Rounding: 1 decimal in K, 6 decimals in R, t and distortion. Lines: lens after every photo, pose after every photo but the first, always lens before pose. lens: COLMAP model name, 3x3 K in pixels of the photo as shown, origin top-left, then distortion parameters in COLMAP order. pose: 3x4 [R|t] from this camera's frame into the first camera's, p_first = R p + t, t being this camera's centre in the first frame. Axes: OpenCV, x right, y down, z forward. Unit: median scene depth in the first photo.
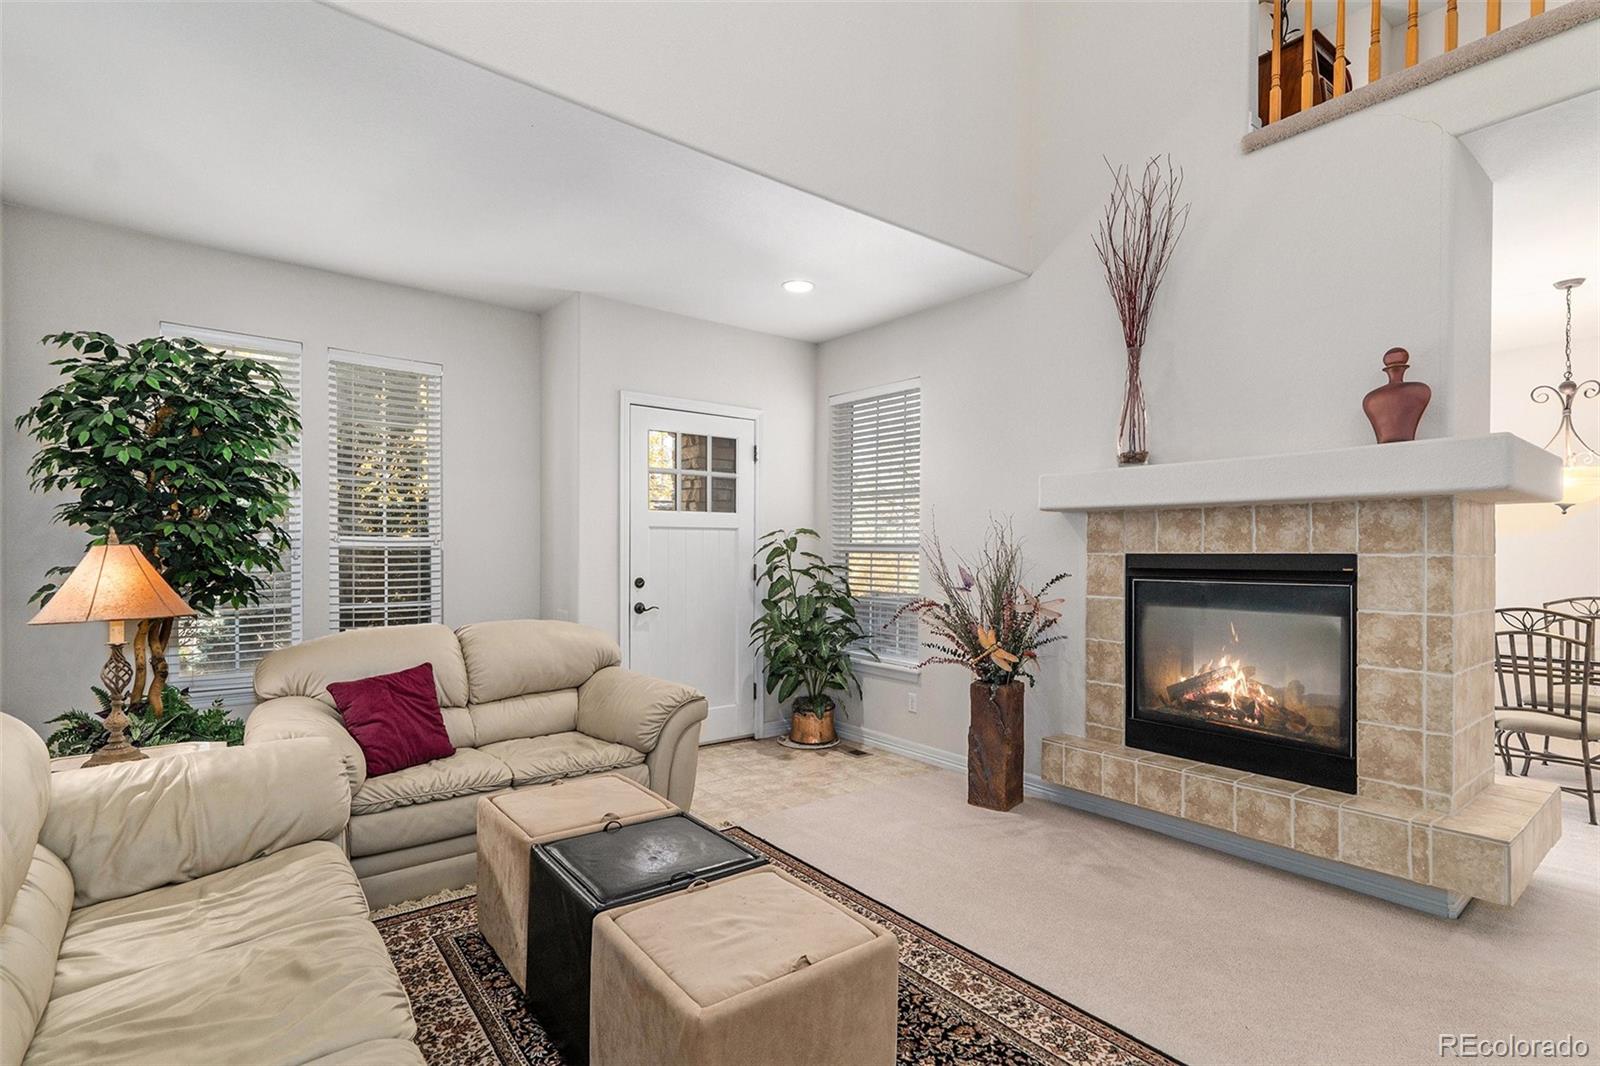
lens RADIAL K [[780.5, 0, 797.8], [0, 780.5, 538.6], [0, 0, 1]] dist [0.000410, -0.000176]
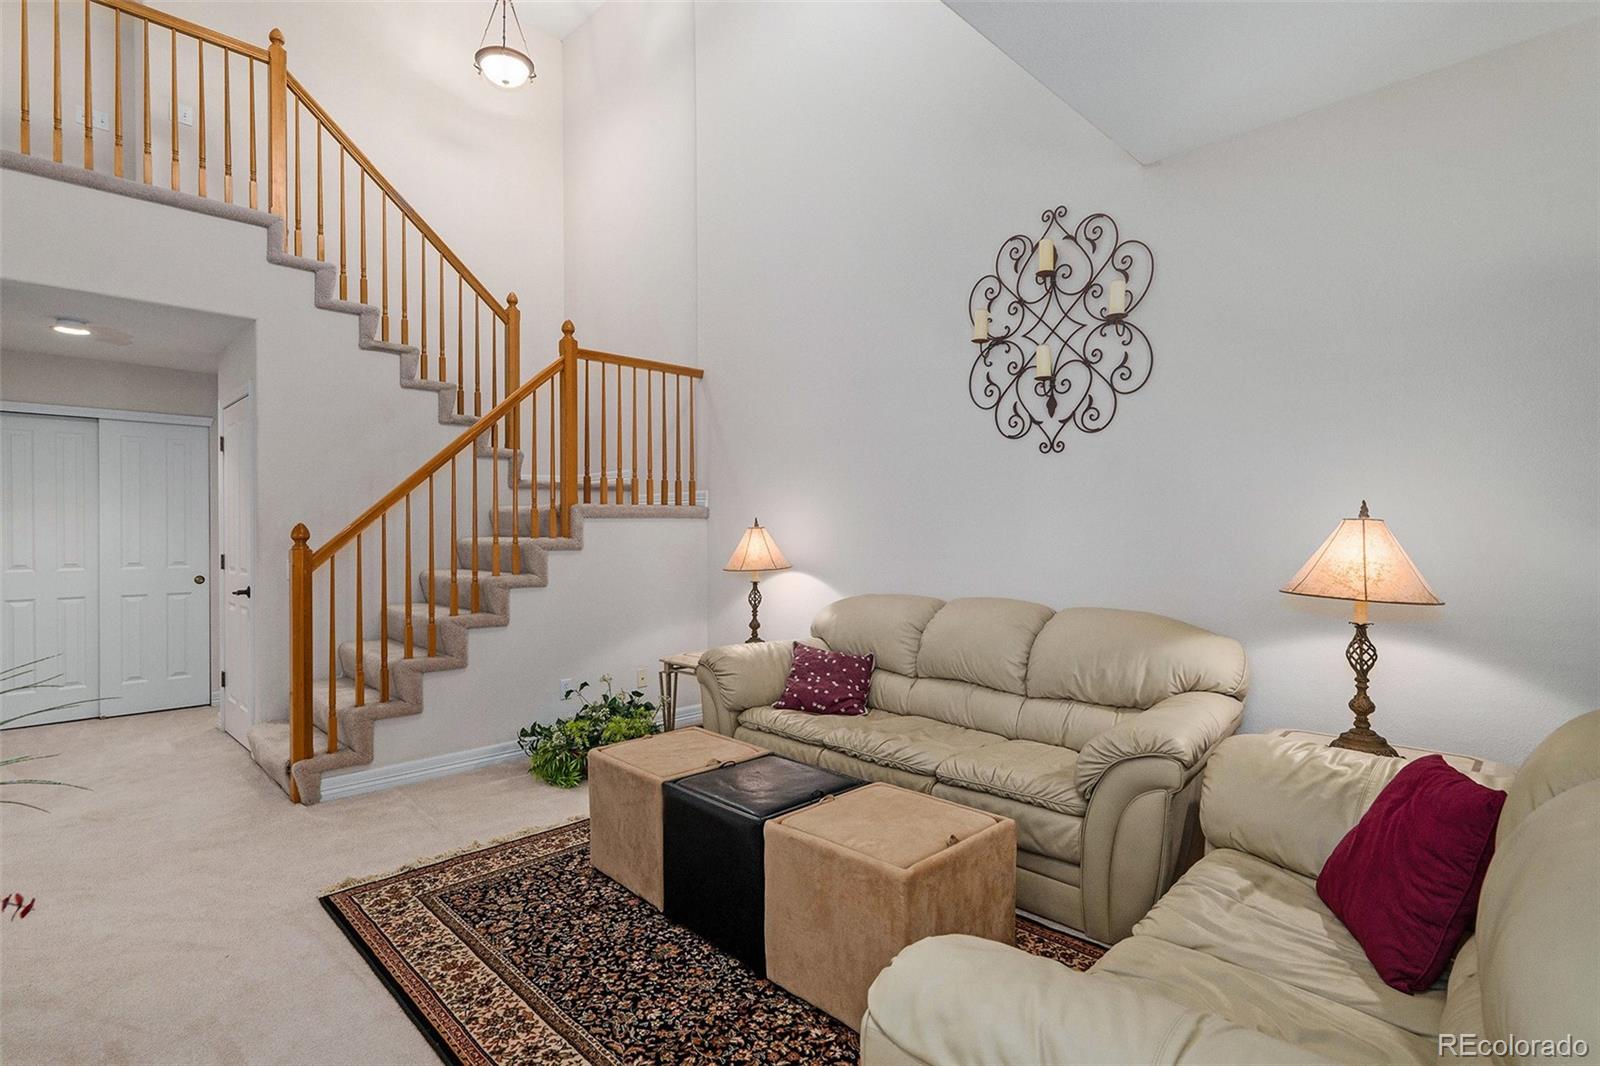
lens RADIAL K [[780.5, 0, 797.8], [0, 780.5, 538.6], [0, 0, 1]] dist [0.000410, -0.000176]
pose [[-0.991238, 0.001895, -0.132074, -0.059499], [0.003909, 0.999880, -0.014992, 0.035643], [0.132030, -0.015377, -0.991126, 1.548694]]
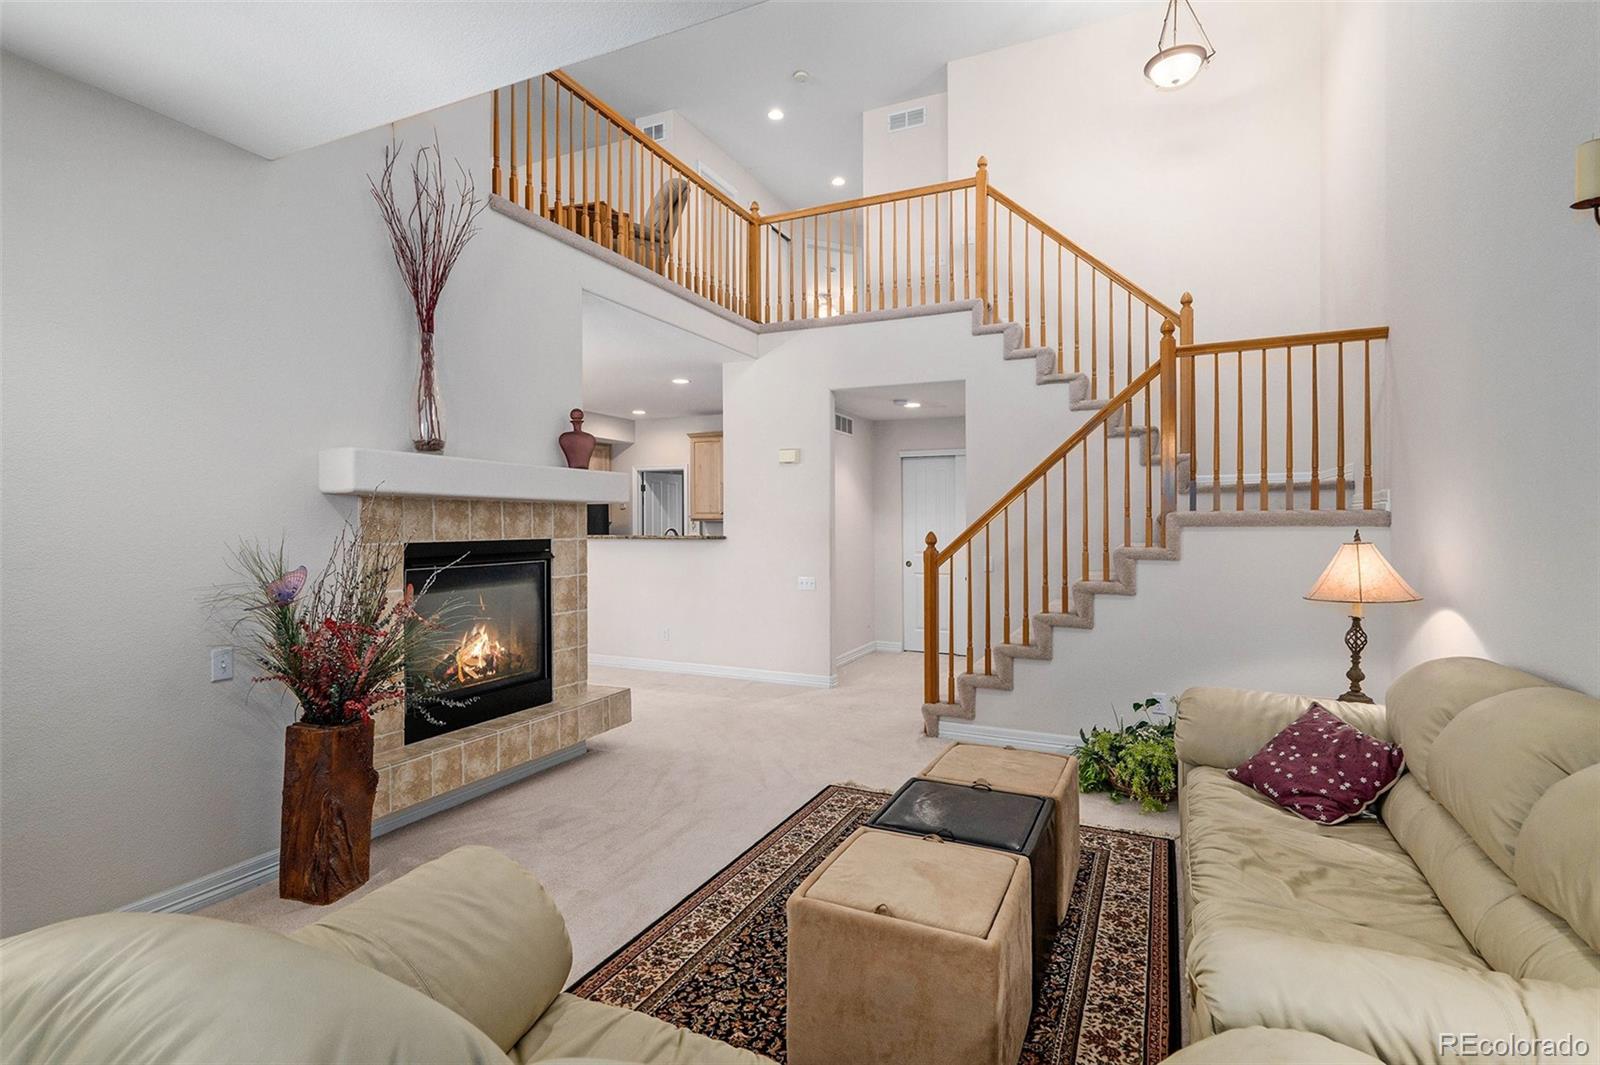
lens RADIAL K [[756.0, 0, 801.7], [0, 756.0, 527.8], [0, 0, 1]] dist [0.030272, -0.011786]
pose [[-0.466098, -0.011346, 0.884661, -0.769289], [-0.022031, 0.999757, 0.001215, -0.013841], [-0.884459, -0.018924, -0.466234, 1.245449]]
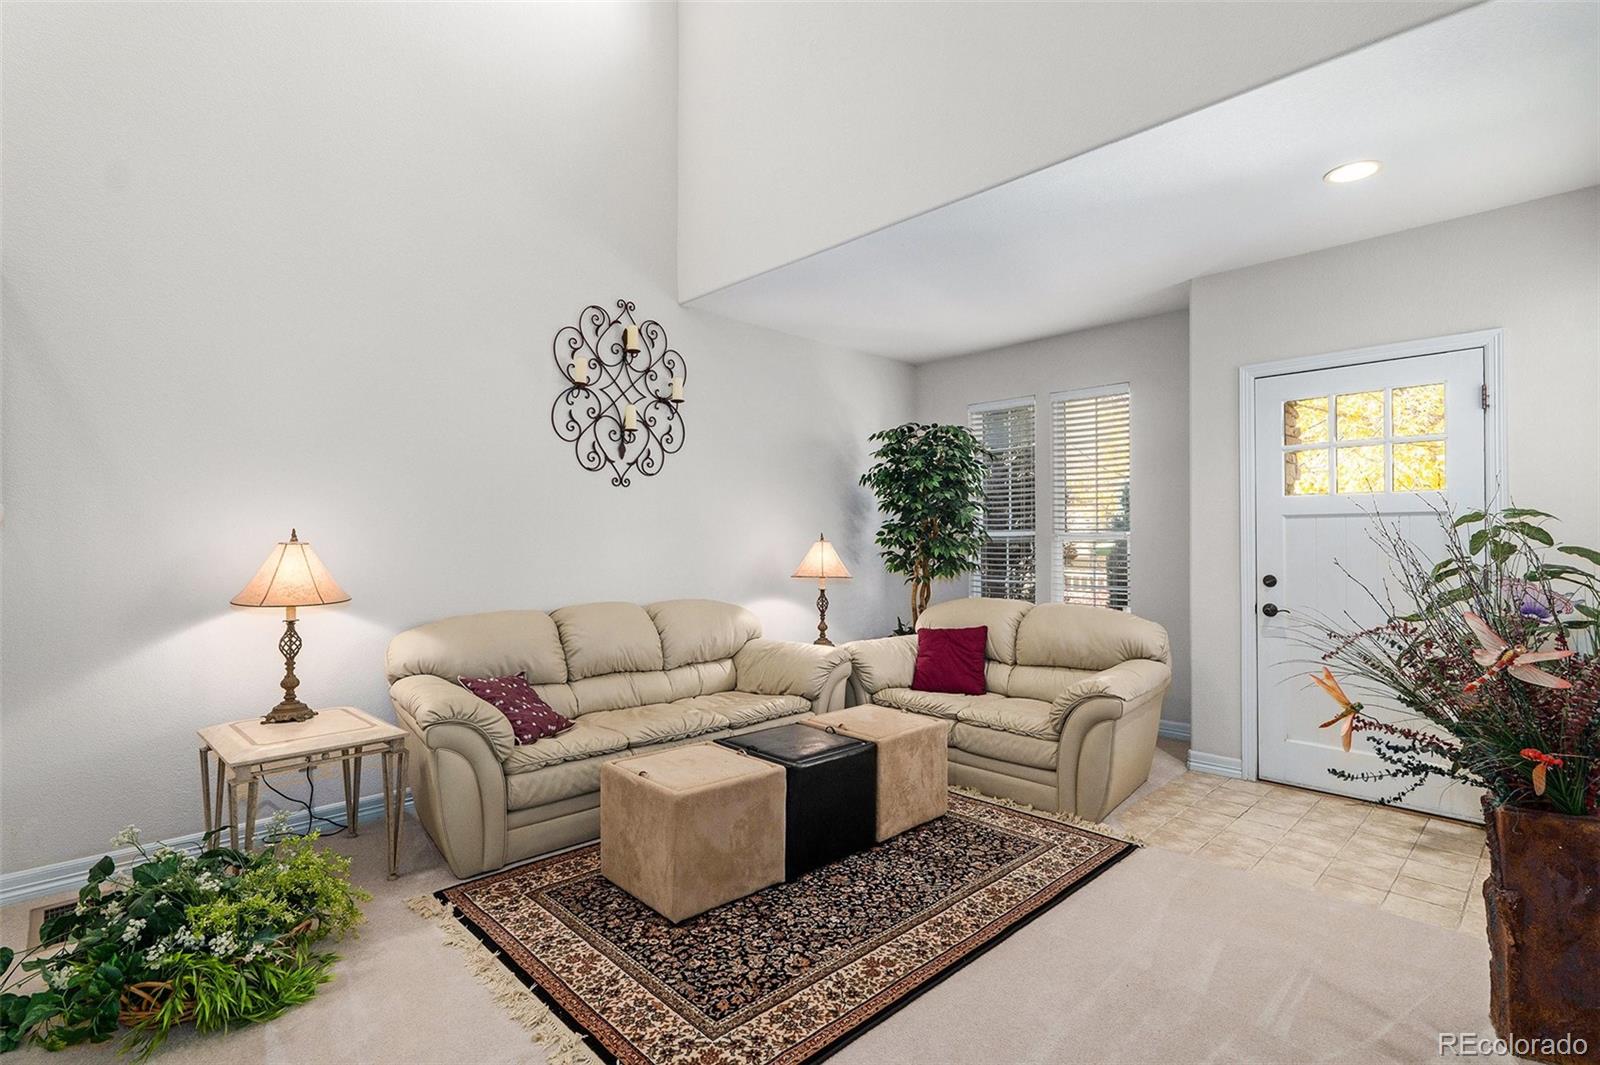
lens RADIAL K [[744.8, 0, 799.1], [0, 744.8, 536.8], [0, 0, 1]] dist [0.000746, 0.000227]
pose [[0.109554, 0.001333, -0.993980, 0.915130], [0.014416, 0.999892, 0.002930, -0.010835], [0.993876, -0.014650, 0.109523, 0.604566]]
